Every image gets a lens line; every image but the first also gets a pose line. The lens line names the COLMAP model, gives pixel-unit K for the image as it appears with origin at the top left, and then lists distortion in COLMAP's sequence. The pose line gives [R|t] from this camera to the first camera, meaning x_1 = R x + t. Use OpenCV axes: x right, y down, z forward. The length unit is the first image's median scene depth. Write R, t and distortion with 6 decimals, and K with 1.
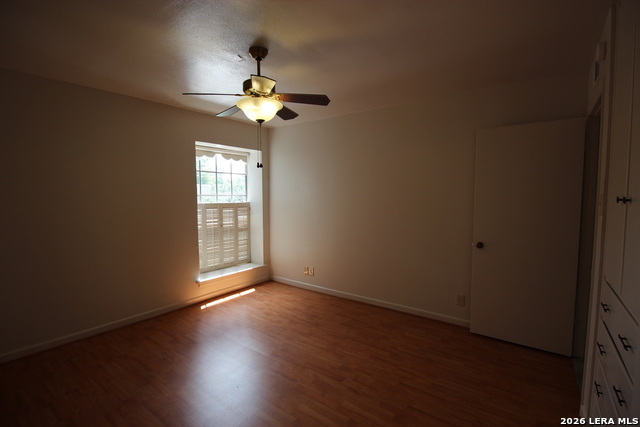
lens RADIAL K [[297.3, 0, 324.7], [0, 297.3, 215.9], [0, 0, 1]] dist [0.001712, -0.014125]
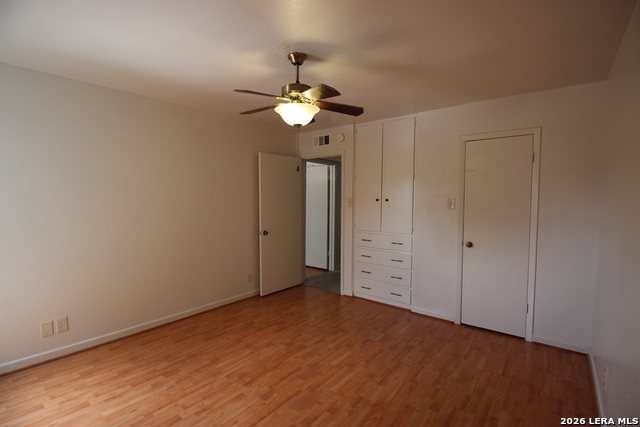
lens RADIAL K [[297.3, 0, 324.7], [0, 297.3, 215.9], [0, 0, 1]] dist [0.001712, -0.014125]
pose [[0.037288, -0.060869, 0.997449, -0.726692], [0.066541, 0.996079, 0.058298, -0.039204], [-0.997087, 0.064198, 0.041192, 0.519166]]
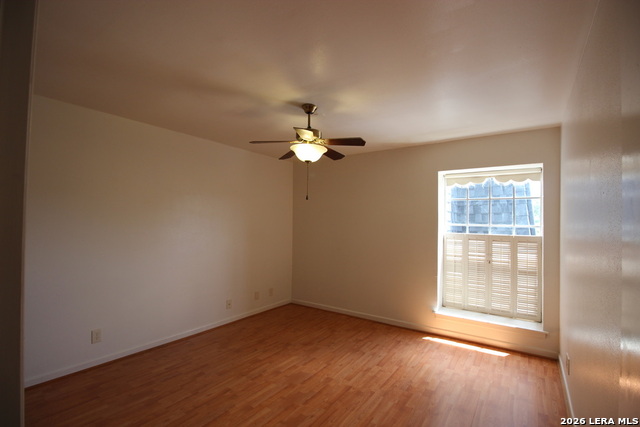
lens RADIAL K [[297.3, 0, 324.7], [0, 297.3, 215.9], [0, 0, 1]] dist [0.001712, -0.014125]
pose [[0.031781, -0.017622, -0.999339, 0.587510], [-0.088224, 0.995892, -0.020367, -0.047101], [0.995594, 0.088813, 0.030096, 0.614470]]
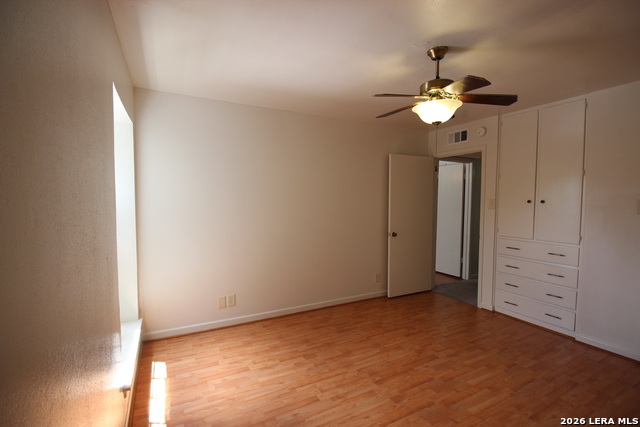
lens RADIAL K [[297.3, 0, 324.7], [0, 297.3, 215.9], [0, 0, 1]] dist [0.001712, -0.014125]
pose [[0.433852, -0.051798, 0.899494, -0.733676], [0.062727, 0.997660, 0.027196, -0.041388], [-0.898798, 0.044624, 0.436086, 0.538684]]
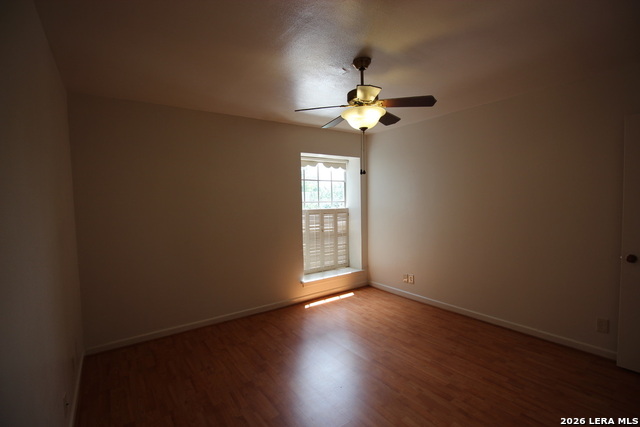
lens RADIAL K [[297.3, 0, 324.7], [0, 297.3, 215.9], [0, 0, 1]] dist [0.001712, -0.014125]
pose [[0.951302, -0.002626, -0.308250, -0.017245], [-0.002942, 0.999841, -0.017599, -0.000691], [0.308247, 0.017648, 0.951143, -0.005304]]
